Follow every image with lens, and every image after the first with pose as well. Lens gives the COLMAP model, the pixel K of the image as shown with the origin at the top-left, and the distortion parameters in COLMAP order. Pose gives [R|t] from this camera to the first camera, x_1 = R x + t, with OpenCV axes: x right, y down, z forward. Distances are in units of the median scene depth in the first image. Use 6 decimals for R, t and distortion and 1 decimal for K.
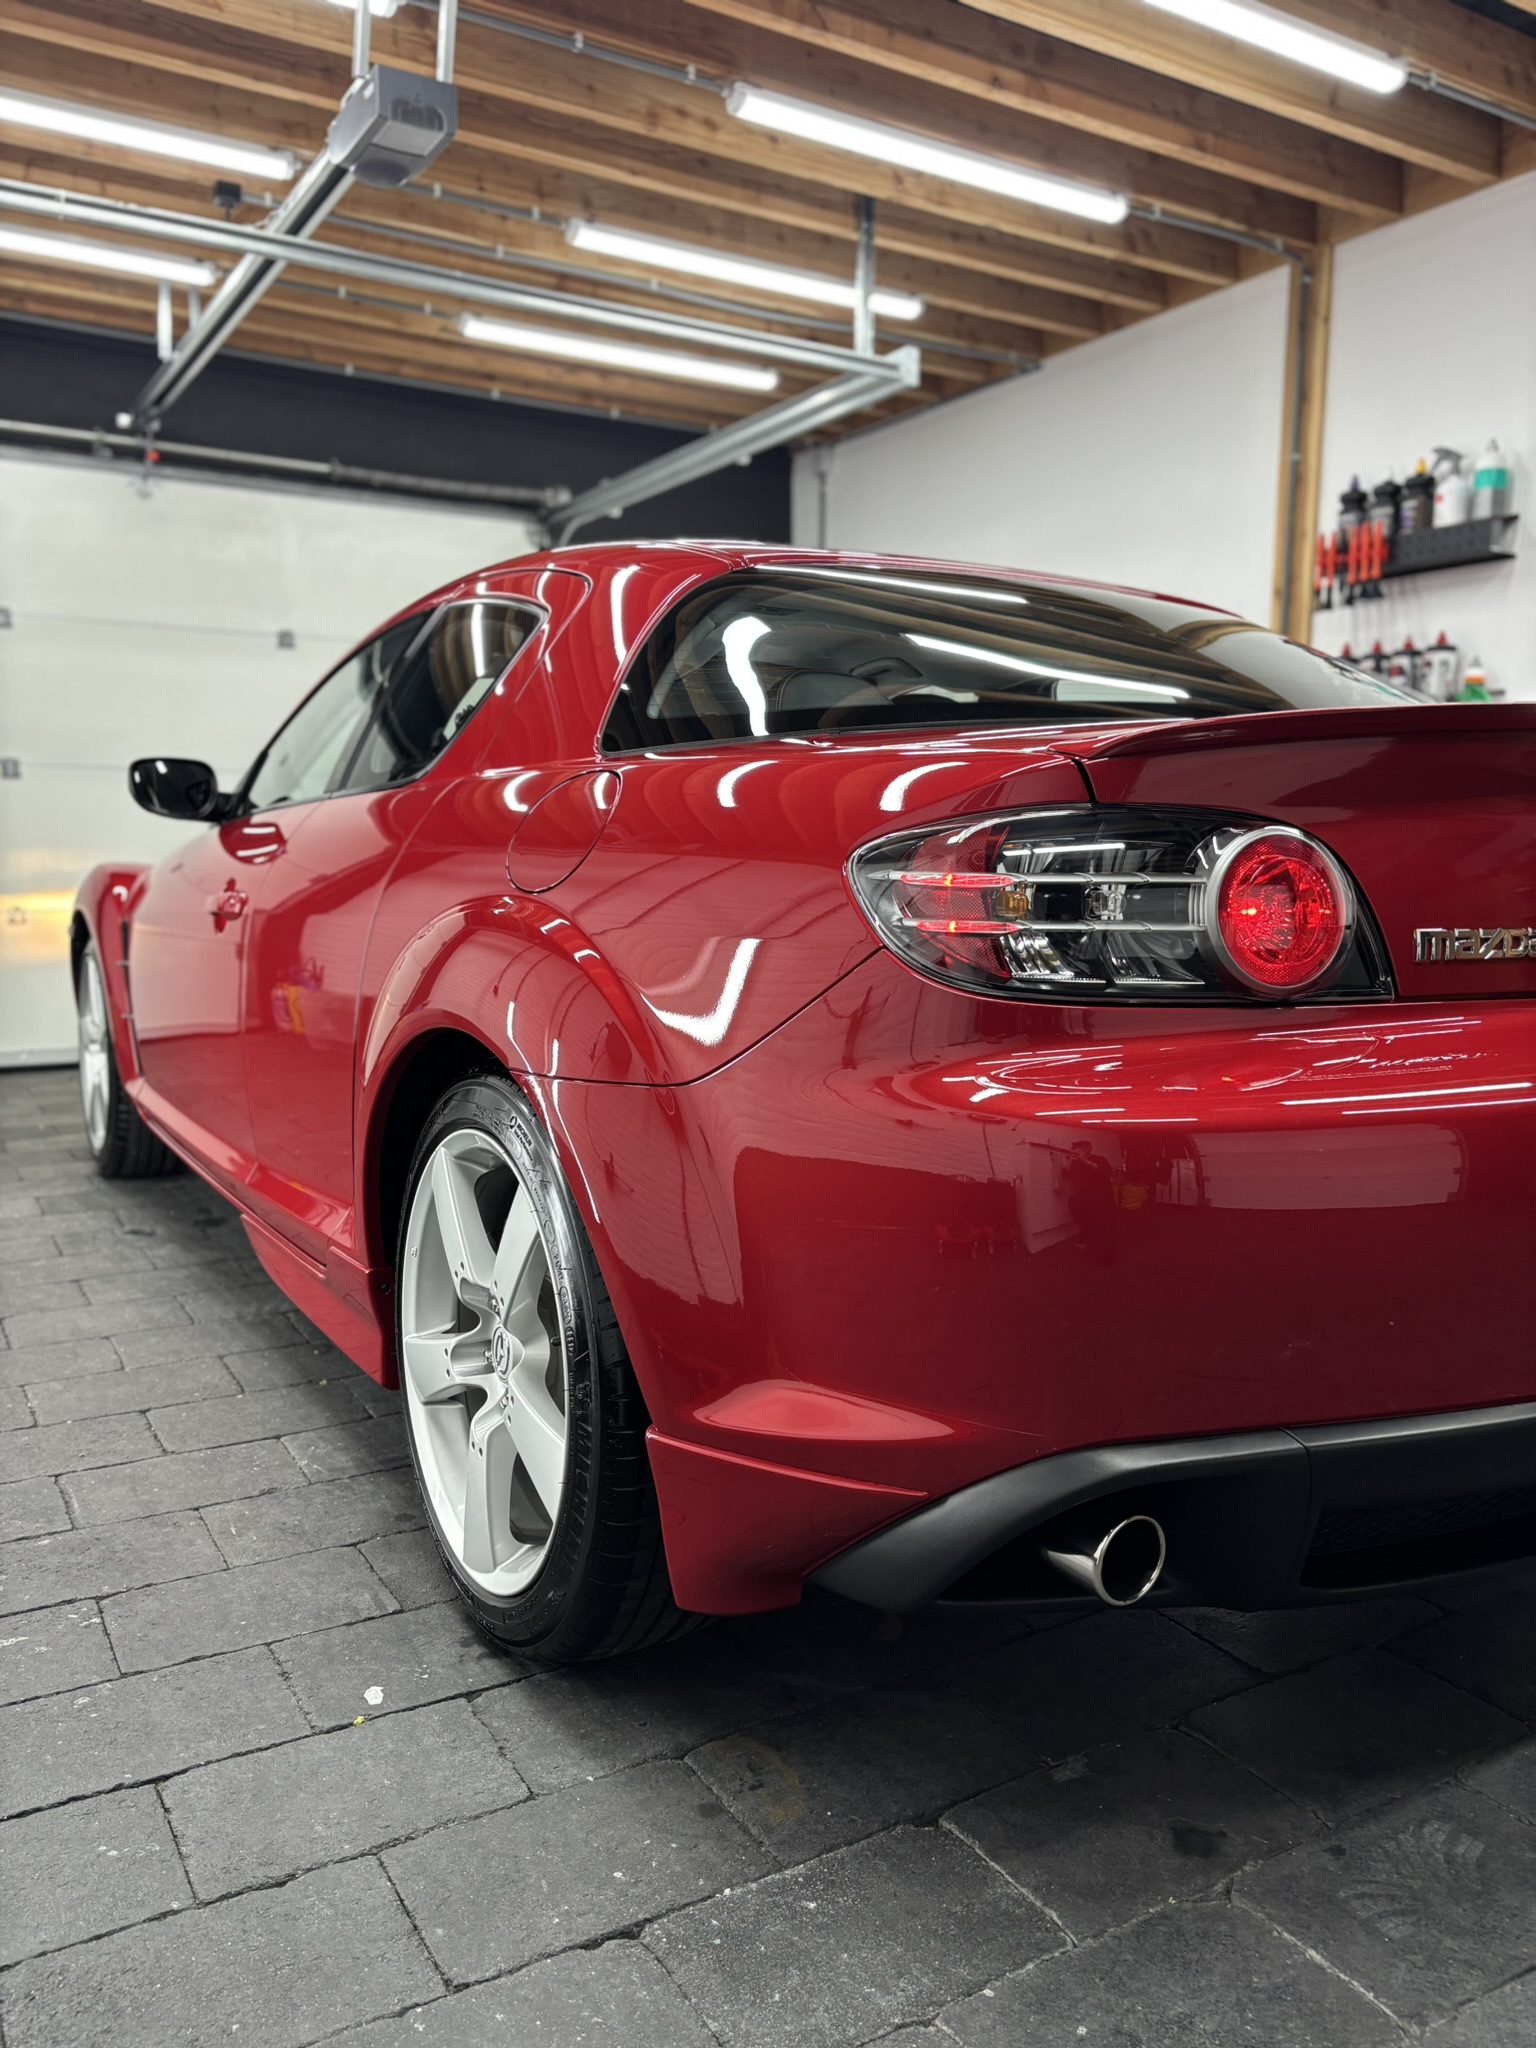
lens RADIAL K [[1546.8, 0, 773.3], [0, 1546.8, 1012.8], [0, 0, 1]] dist [0.045115, -0.048747]
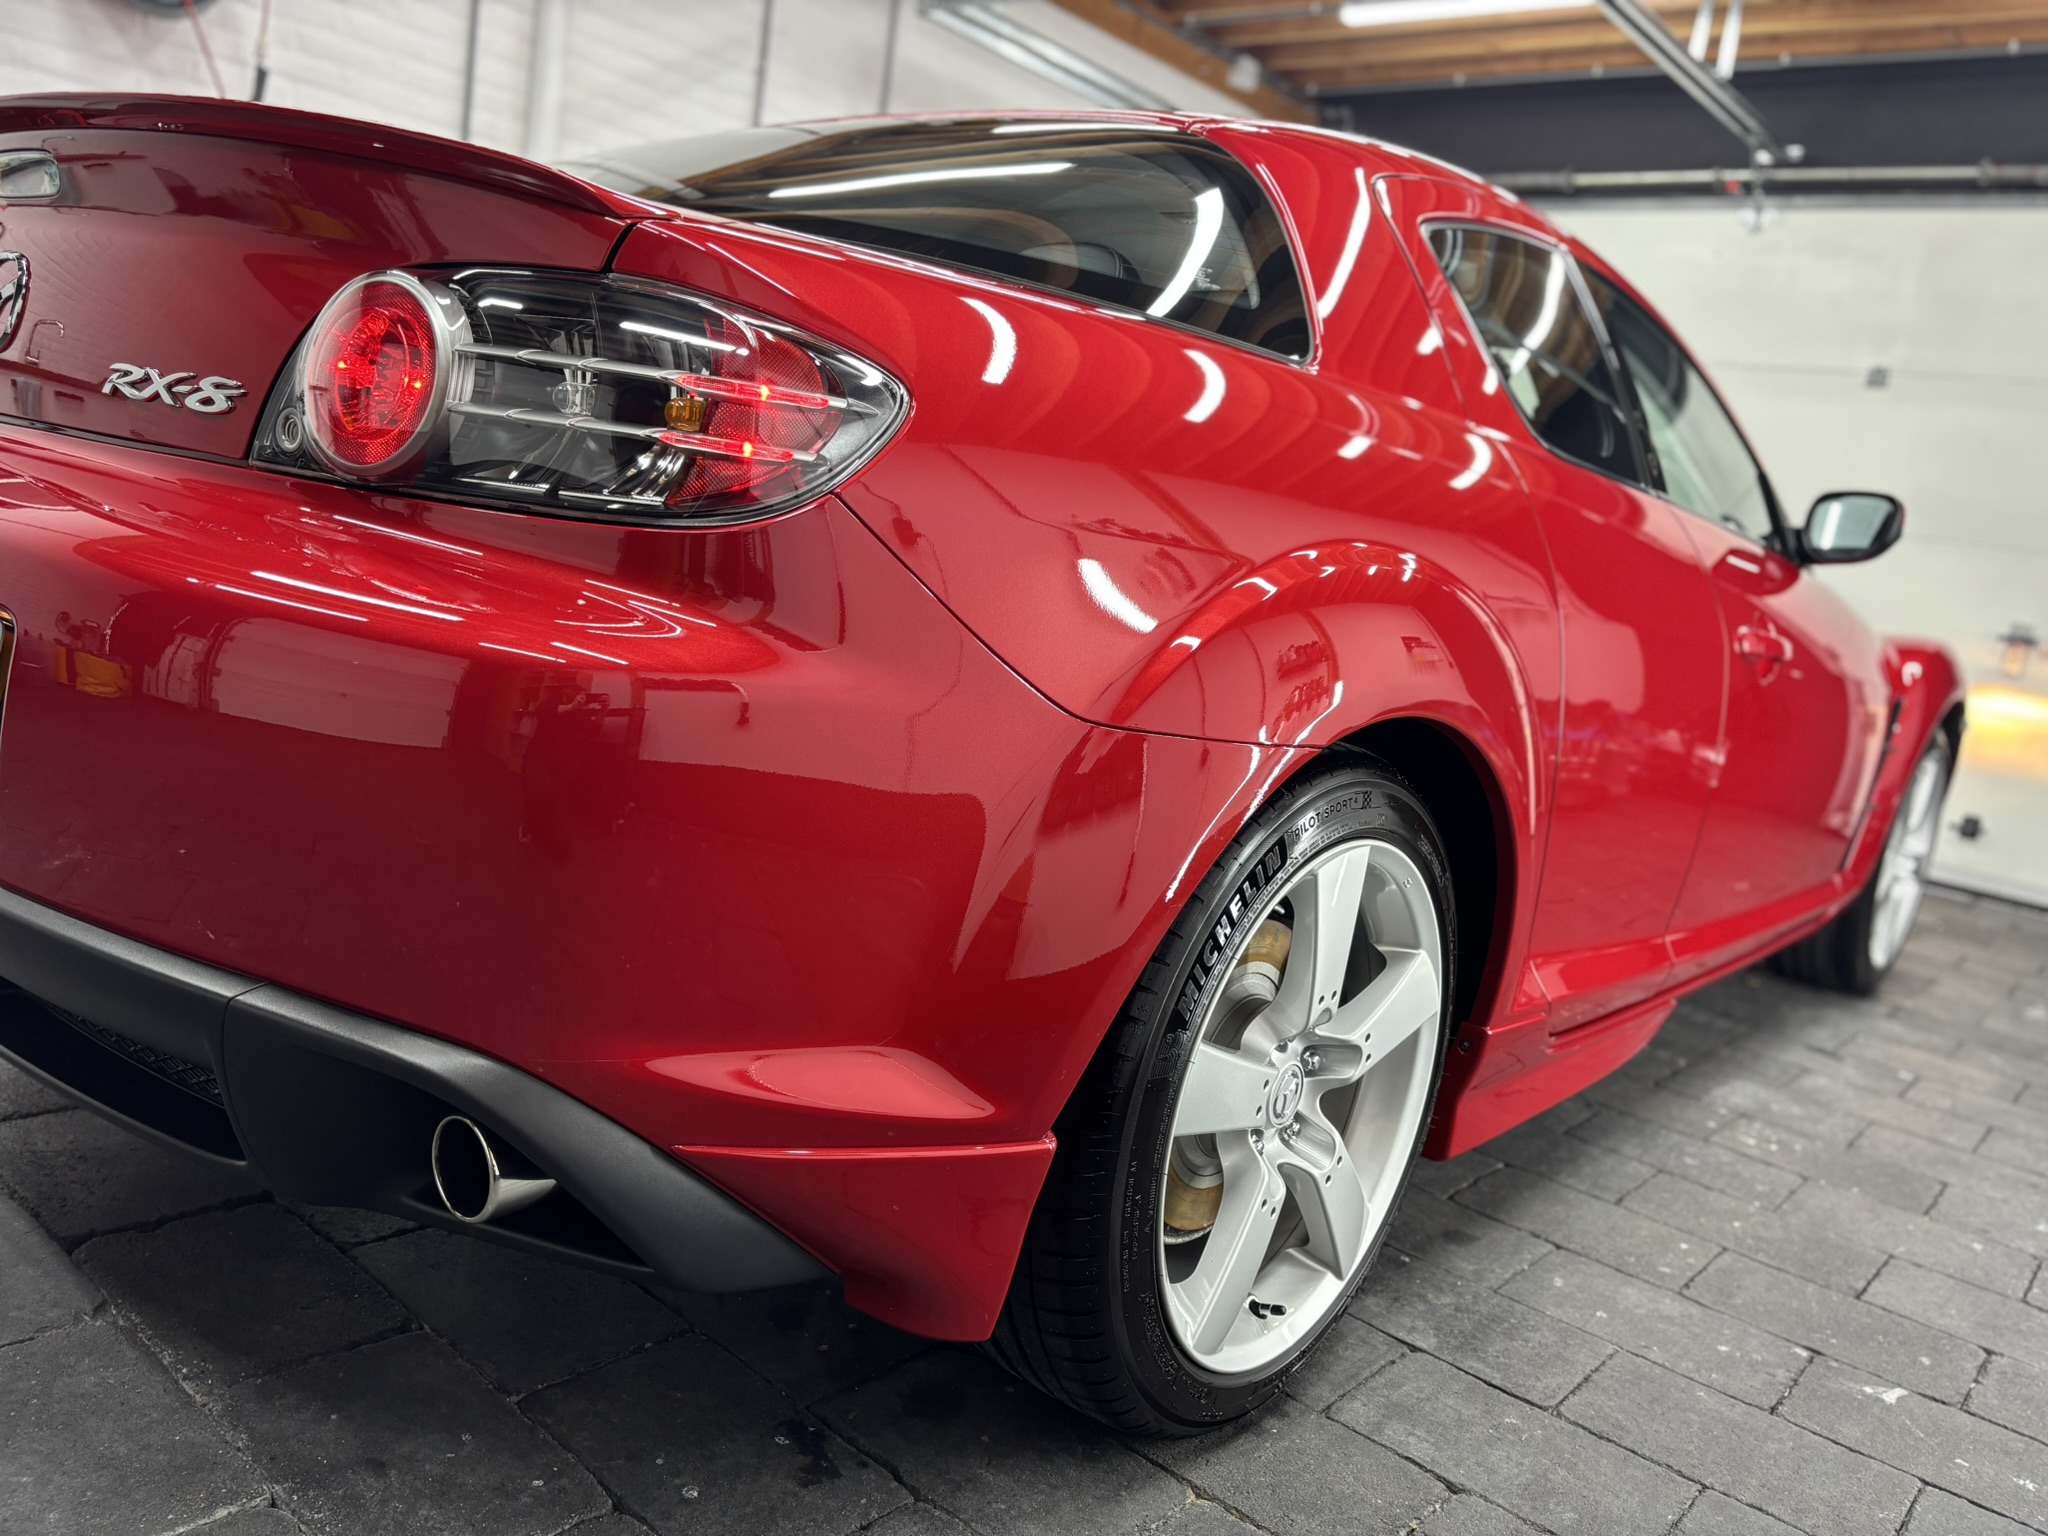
lens RADIAL K [[1546.8, 0, 1033.3], [0, 1546.8, 772.2], [0, 0, 1]] dist [0.045115, -0.048747]
pose [[0.326693, 0.195765, -0.924634, 1.257215], [-0.242799, 0.962864, 0.118074, -0.053571], [0.913412, 0.185926, 0.362092, 0.969590]]
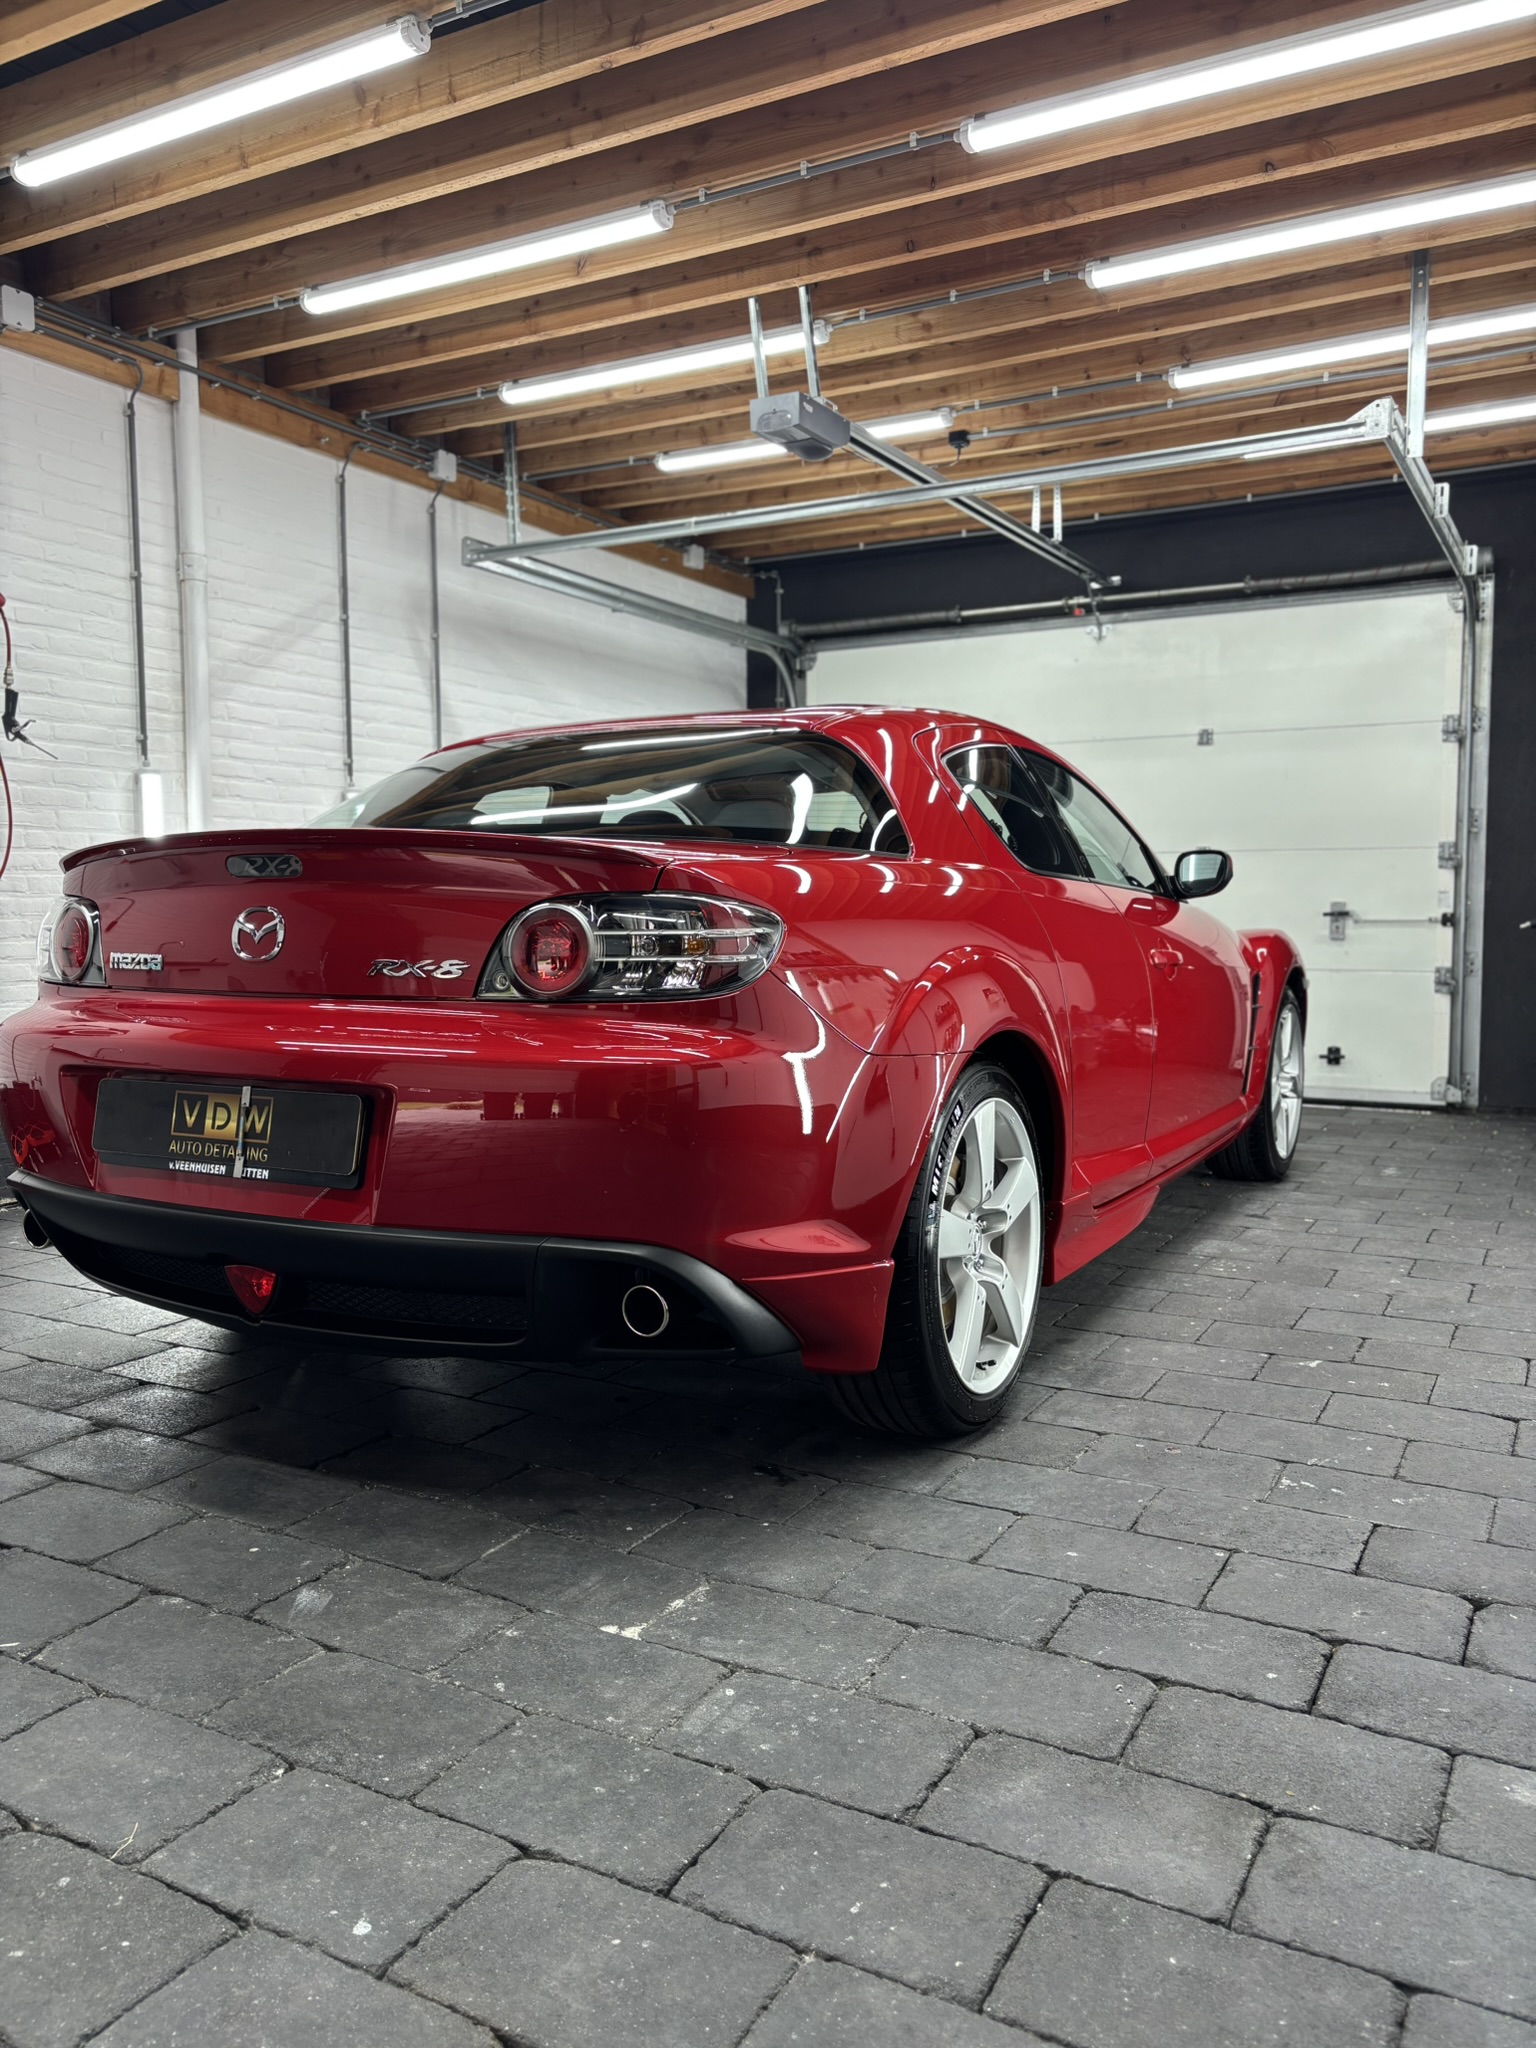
lens RADIAL K [[1546.8, 0, 782.0], [0, 1546.8, 997.8], [0, 0, 1]] dist [0.045115, -0.048747]
pose [[0.511730, 0.041791, -0.858129, 1.749505], [-0.087884, 0.996123, -0.003897, -0.042245], [0.854640, 0.077410, 0.513419, 0.480666]]
